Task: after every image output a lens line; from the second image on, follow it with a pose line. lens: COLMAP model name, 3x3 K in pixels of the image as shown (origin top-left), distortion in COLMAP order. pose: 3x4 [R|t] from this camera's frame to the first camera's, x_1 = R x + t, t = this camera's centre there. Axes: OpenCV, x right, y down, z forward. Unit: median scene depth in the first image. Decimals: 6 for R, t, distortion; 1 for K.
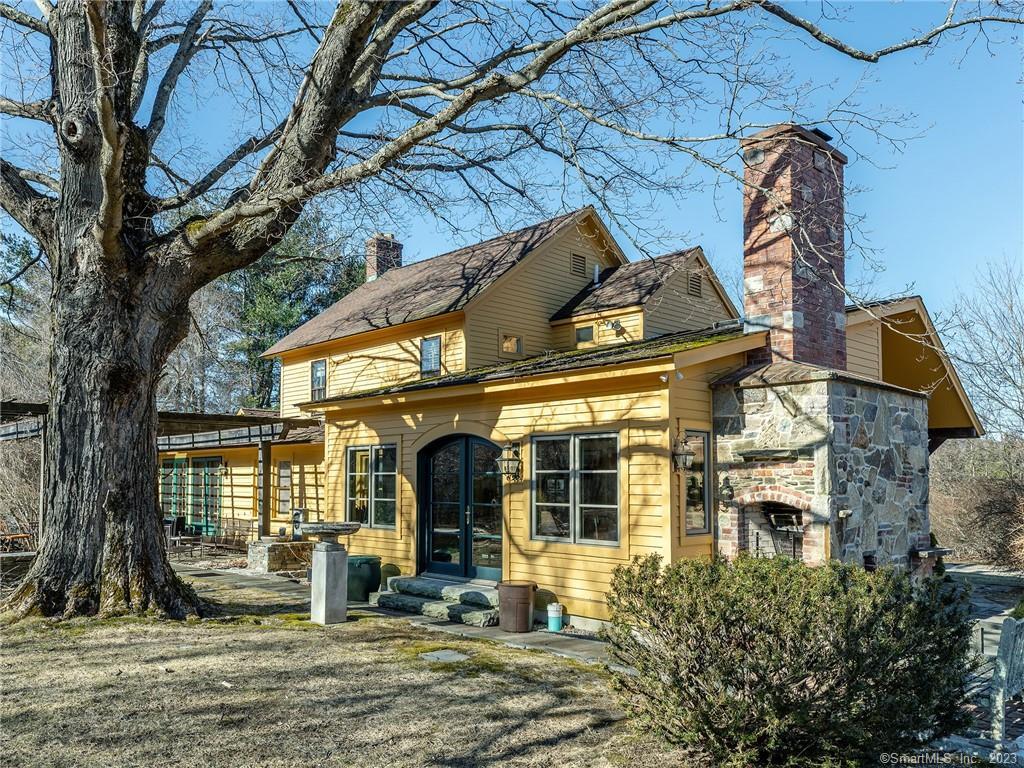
lens RADIAL K [[777.4, 0, 511.6], [0, 777.4, 431.0], [0, 0, 1]] dist [0.044487, 0.002381]
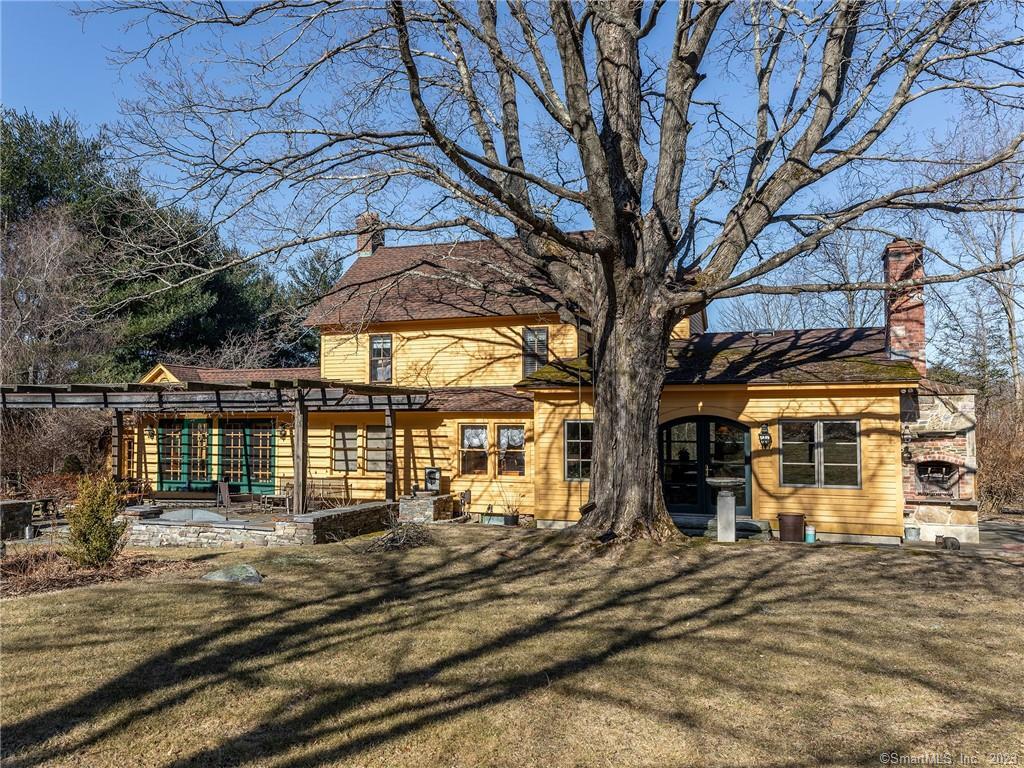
lens RADIAL K [[775.7, 0, 511.9], [0, 775.7, 383.8], [0, 0, 1]] dist [0.013693, -0.002238]
pose [[0.921645, 0.022052, 0.387407, -1.107104], [-0.024391, 0.999702, 0.001120, -0.055480], [-0.387267, -0.010481, 0.921908, -0.226450]]
